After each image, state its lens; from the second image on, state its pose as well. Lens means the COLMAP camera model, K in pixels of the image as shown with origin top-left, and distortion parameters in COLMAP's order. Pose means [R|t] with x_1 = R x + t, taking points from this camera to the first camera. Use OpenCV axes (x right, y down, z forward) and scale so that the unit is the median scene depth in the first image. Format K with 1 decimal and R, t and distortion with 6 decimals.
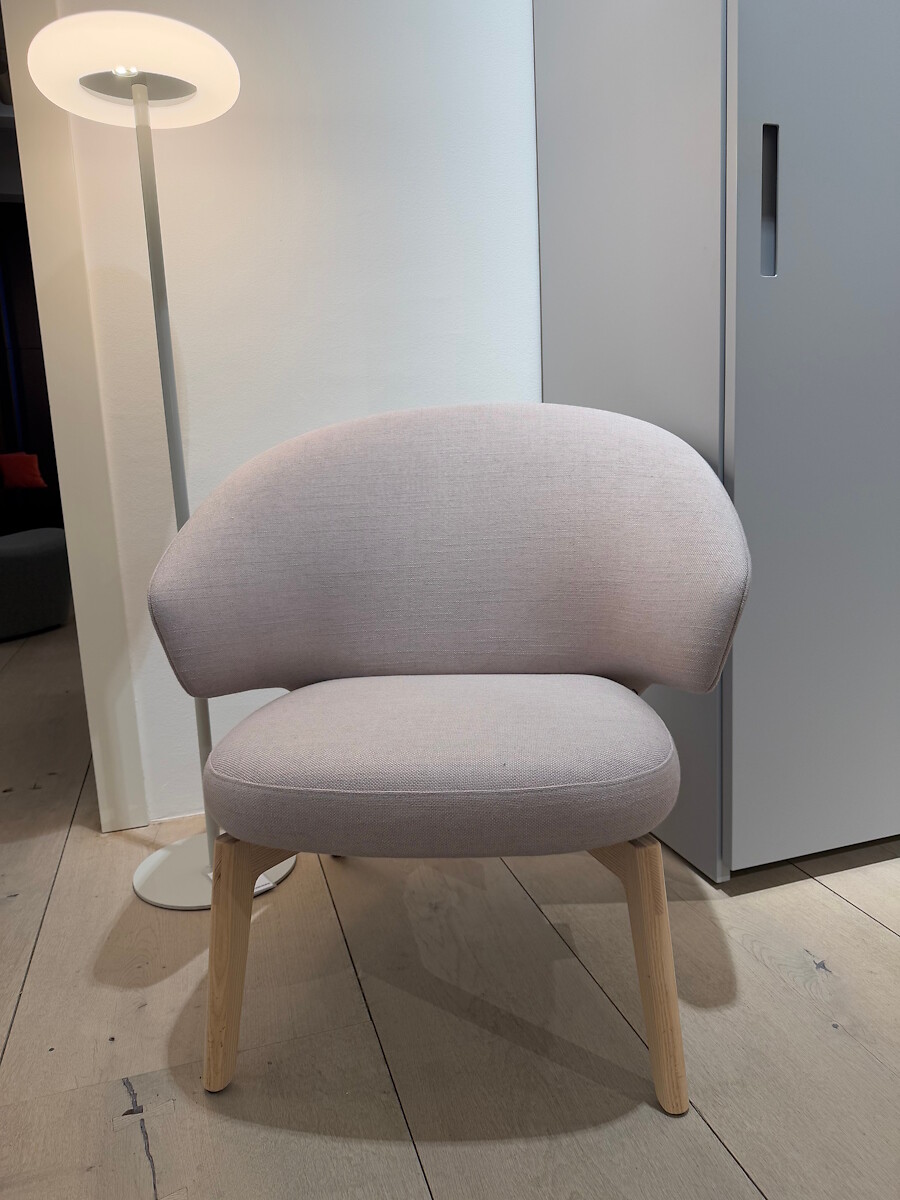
lens RADIAL K [[820.9, 0, 450.6], [0, 820.9, 618.3], [0, 0, 1]] dist [0.027945, -0.002692]
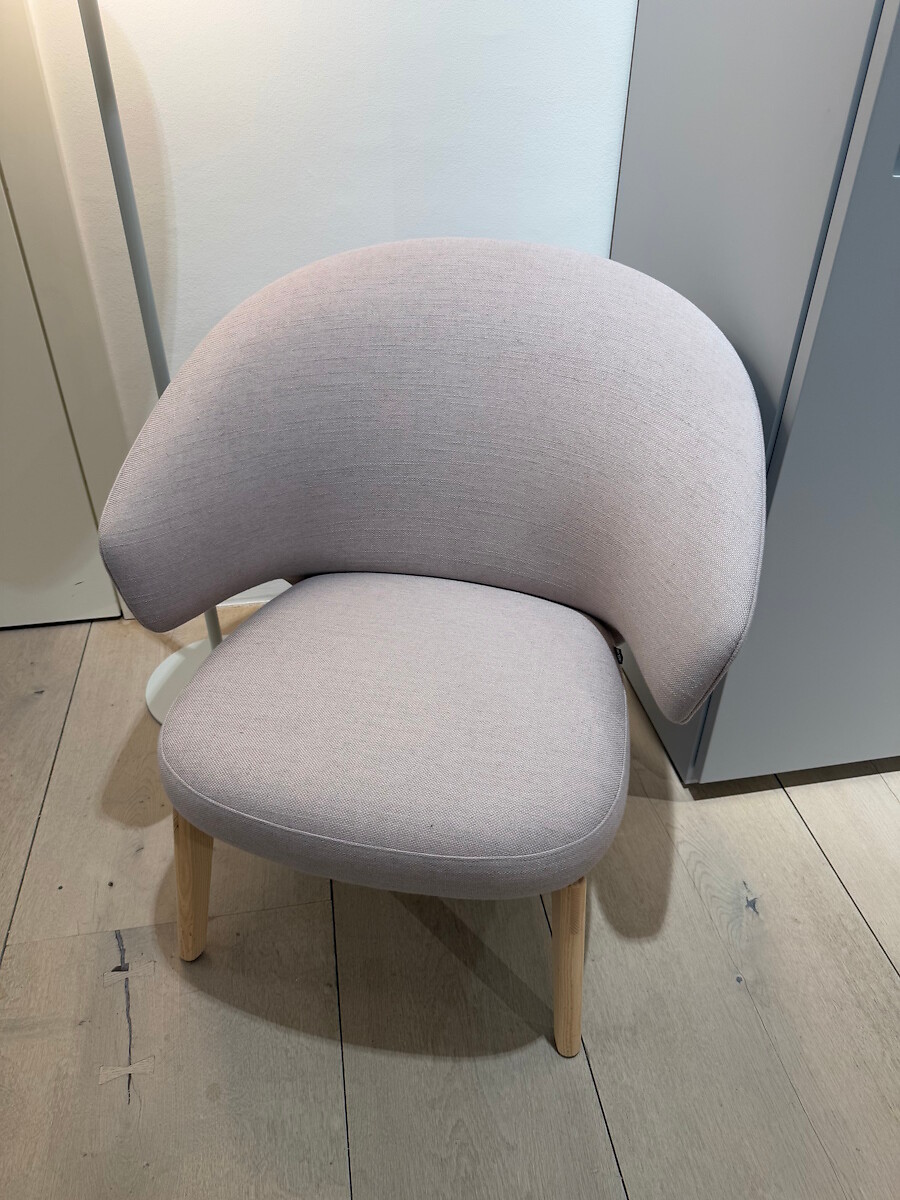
lens RADIAL K [[820.9, 0, 450.6], [0, 820.9, 618.3], [0, 0, 1]] dist [0.027945, -0.002692]
pose [[0.990529, 0.121273, -0.064377, 0.101196], [-0.082594, 0.900855, 0.426190, -0.393216], [0.109680, -0.416837, 0.902340, 0.175173]]
